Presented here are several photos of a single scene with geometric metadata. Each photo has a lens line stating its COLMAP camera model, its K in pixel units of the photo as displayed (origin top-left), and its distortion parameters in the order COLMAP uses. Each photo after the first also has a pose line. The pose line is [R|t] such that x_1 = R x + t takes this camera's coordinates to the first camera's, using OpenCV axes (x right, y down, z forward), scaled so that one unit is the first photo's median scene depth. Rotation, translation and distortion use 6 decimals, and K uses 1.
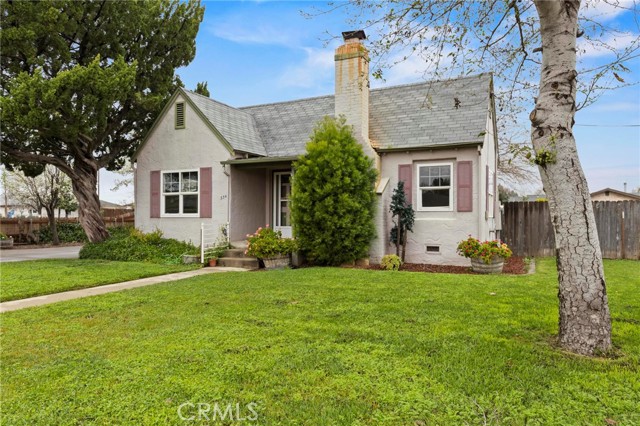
lens RADIAL K [[438.9, 0, 319.6], [0, 438.9, 212.2], [0, 0, 1]] dist [-0.004804, -0.001758]
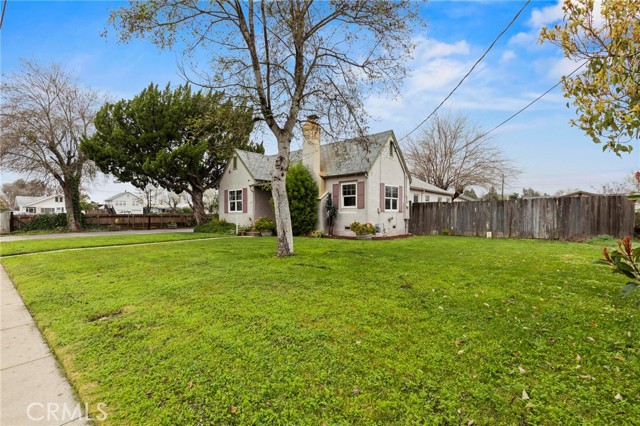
lens RADIAL K [[294.9, 0, 320.7], [0, 294.9, 215.9], [0, 0, 1]] dist [0.004056, -0.000622]
pose [[0.967400, -0.003484, -0.253230, 0.455075], [0.006703, 0.999907, 0.011850, 0.014451], [0.253166, -0.013161, 0.967333, -0.258035]]
